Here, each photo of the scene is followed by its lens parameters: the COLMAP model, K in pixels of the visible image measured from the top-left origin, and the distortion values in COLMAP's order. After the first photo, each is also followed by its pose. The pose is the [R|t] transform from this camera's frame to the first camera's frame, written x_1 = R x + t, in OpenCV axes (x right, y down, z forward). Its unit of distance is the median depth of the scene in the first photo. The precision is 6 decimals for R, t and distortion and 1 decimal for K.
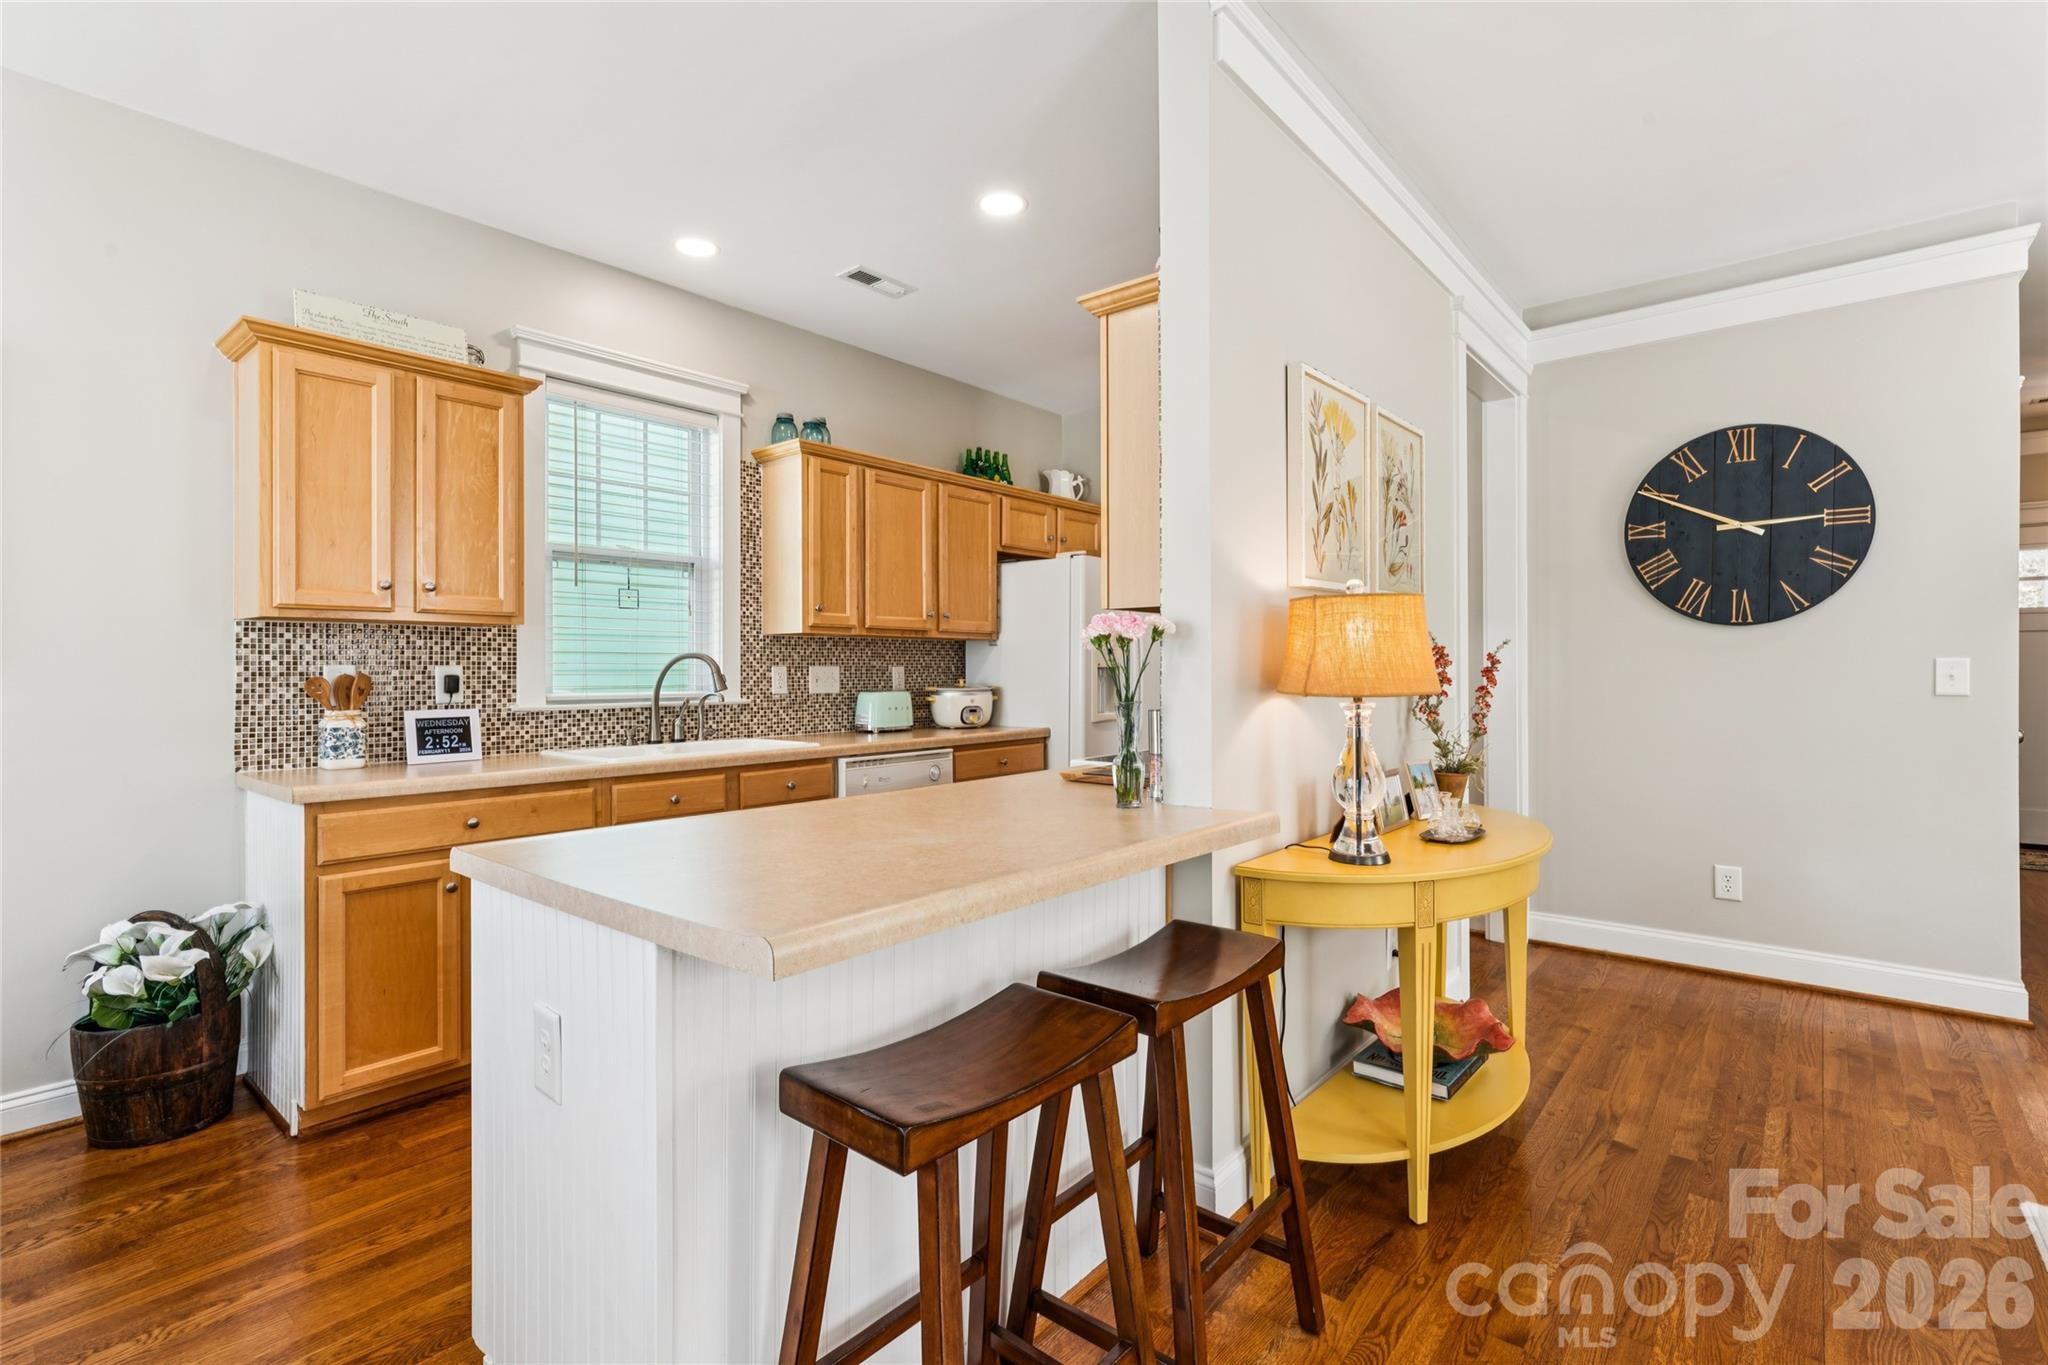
lens RADIAL K [[946.3, 0, 1016.2], [0, 946.3, 664.1], [0, 0, 1]] dist [-0.000375, 0.000410]
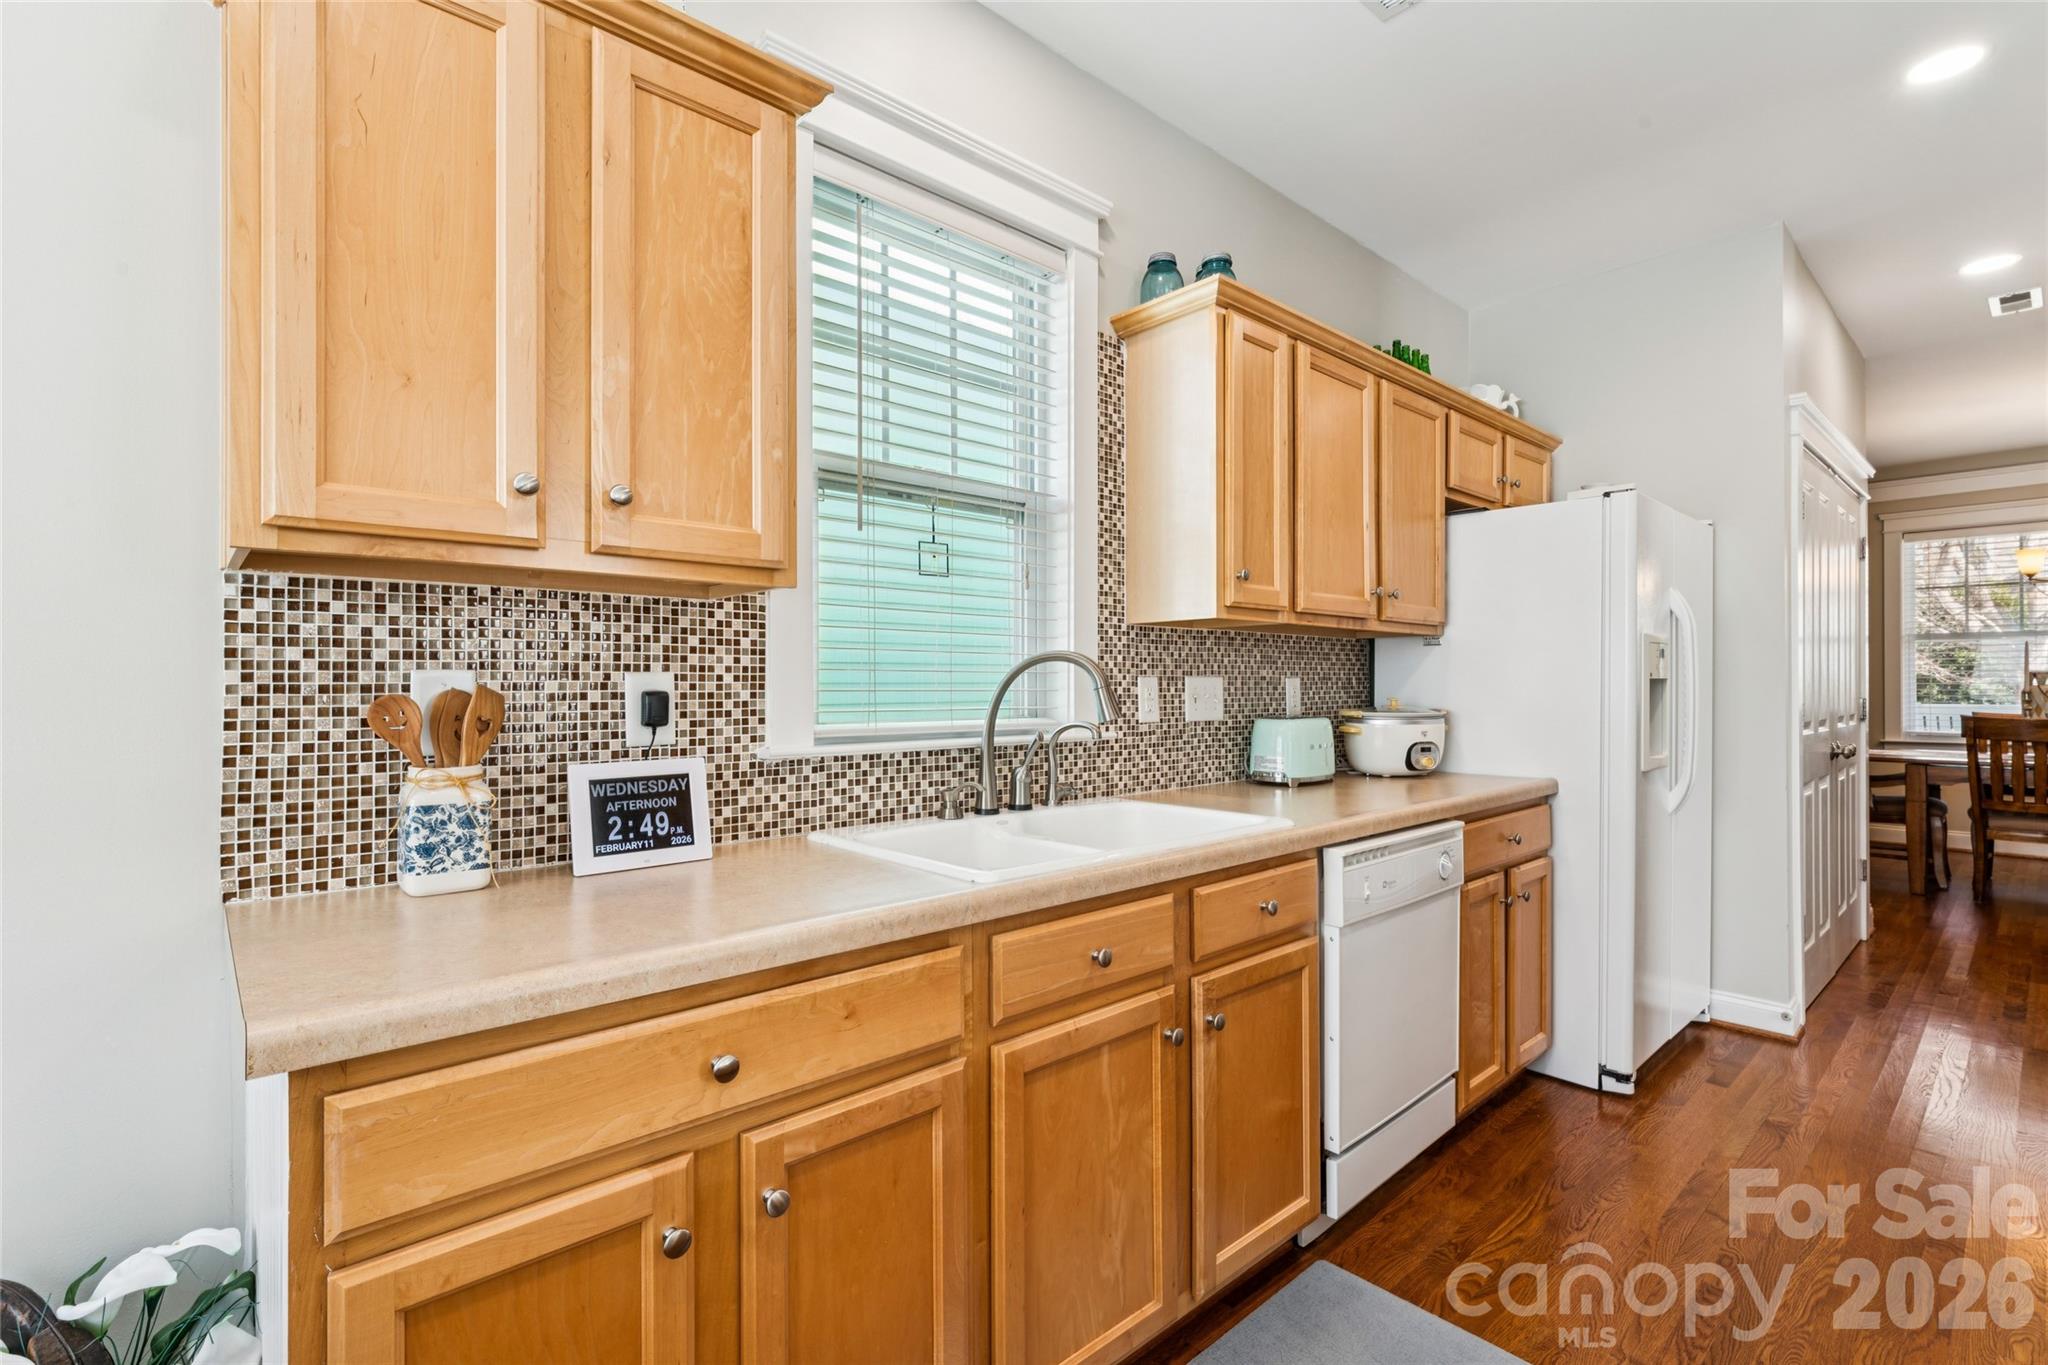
lens RADIAL K [[928.8, 0, 1020.0], [0, 928.8, 680.4], [0, 0, 1]] dist [0.000544, 0.000213]
pose [[0.991424, 0.002126, -0.130669, -0.333493], [-0.001750, 0.999994, 0.002994, 0.003902], [0.130674, -0.002740, 0.991422, 0.524863]]
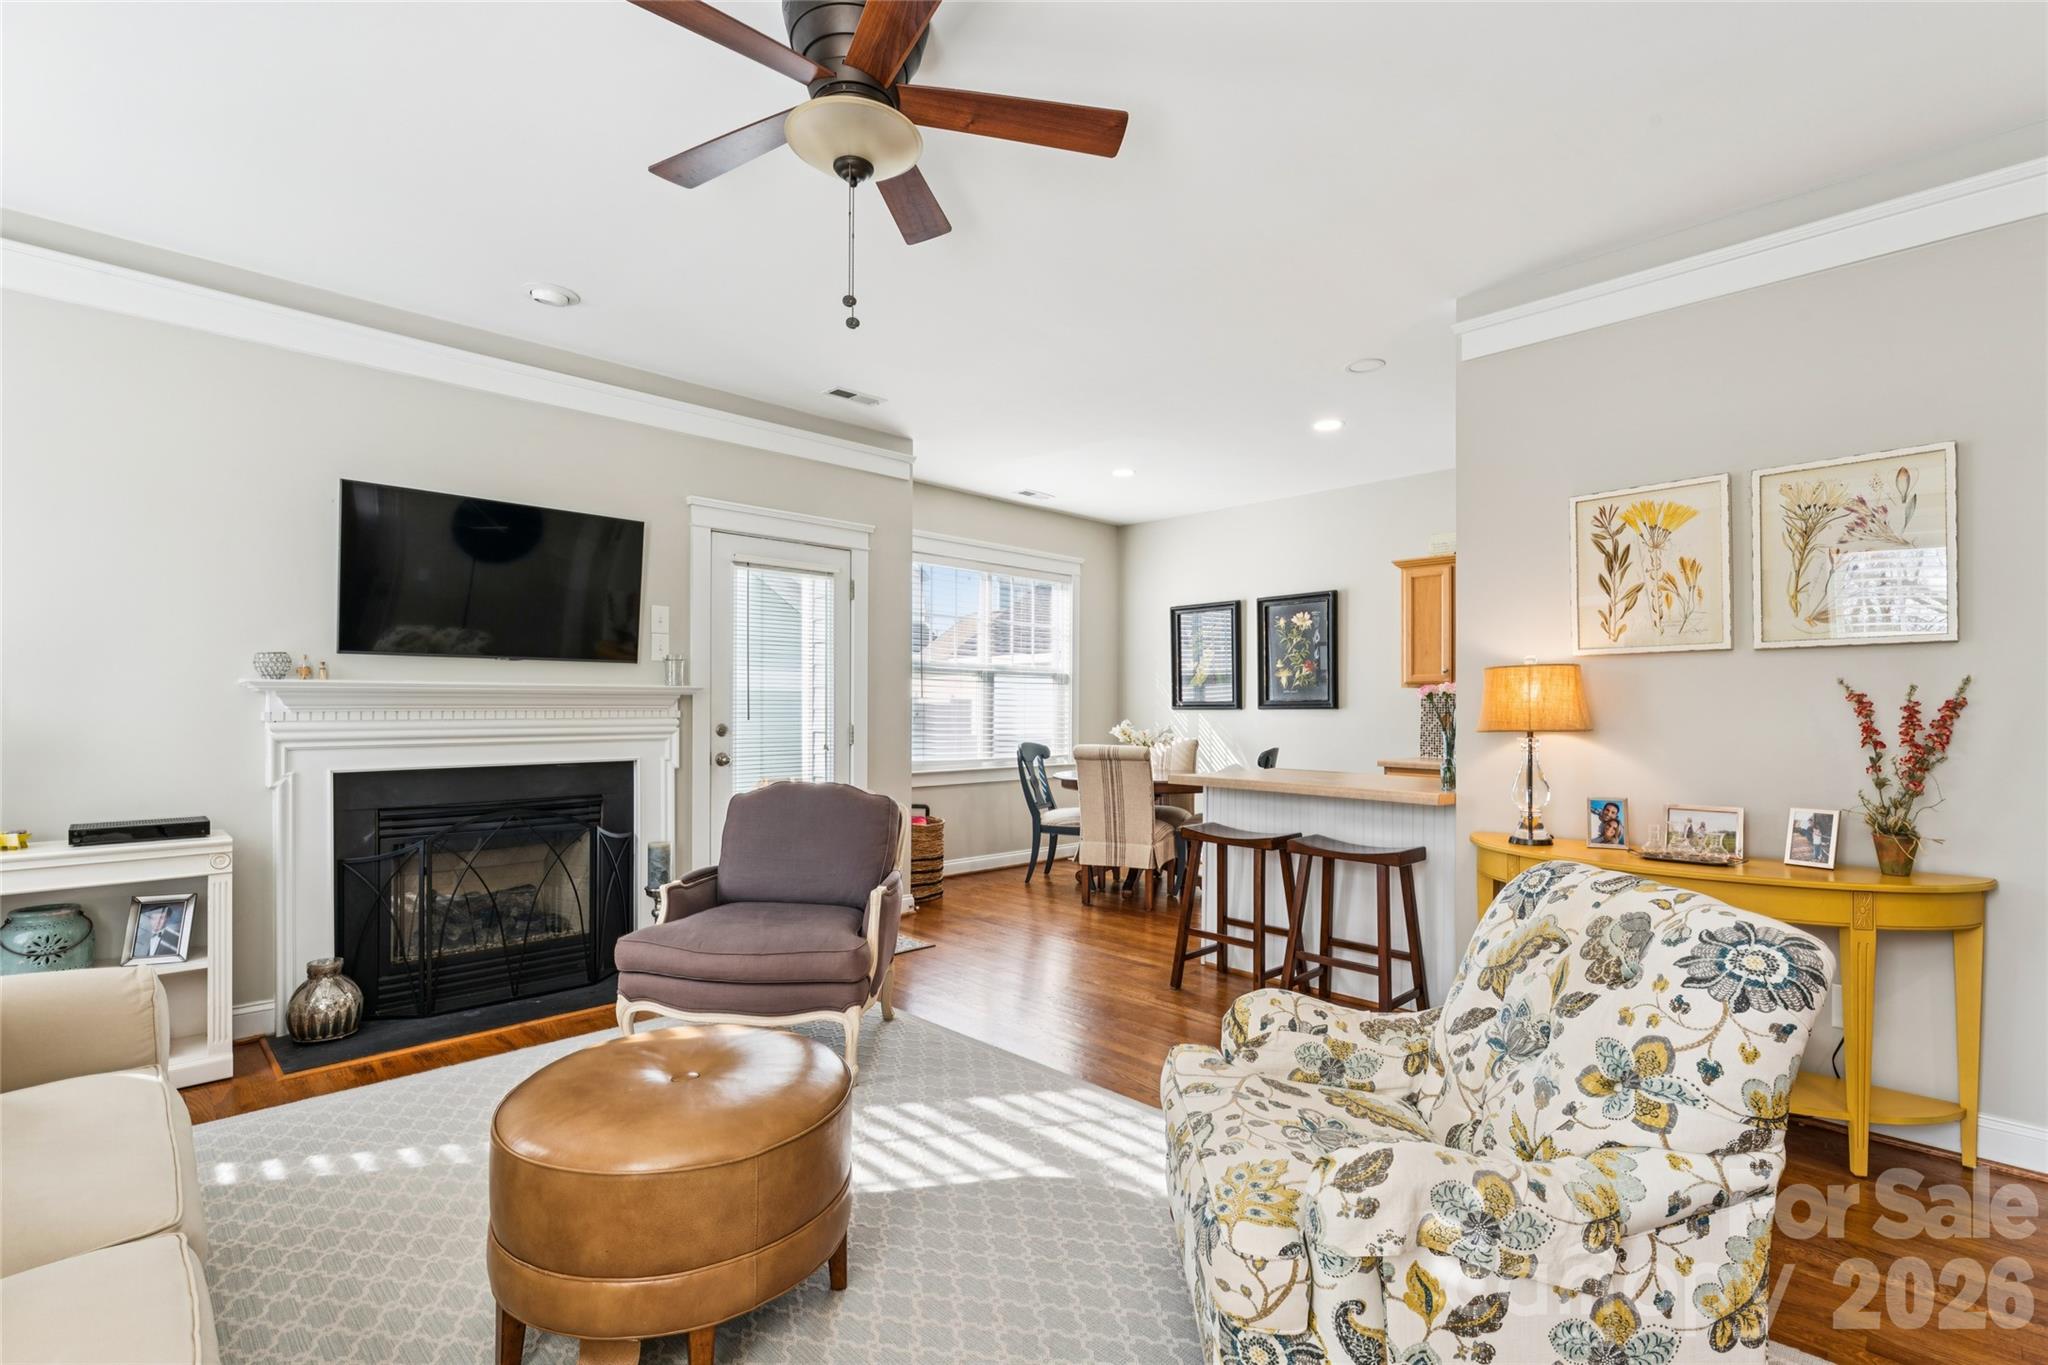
lens RADIAL K [[935.4, 0, 1019.3], [0, 935.4, 707.4], [0, 0, 1]] dist [-0.000126, 0.000007]
pose [[-0.085007, 0.002508, -0.996377, 1.262039], [0.000546, 0.999997, 0.002470, -0.007017], [0.996380, -0.000334, -0.085009, 0.215780]]
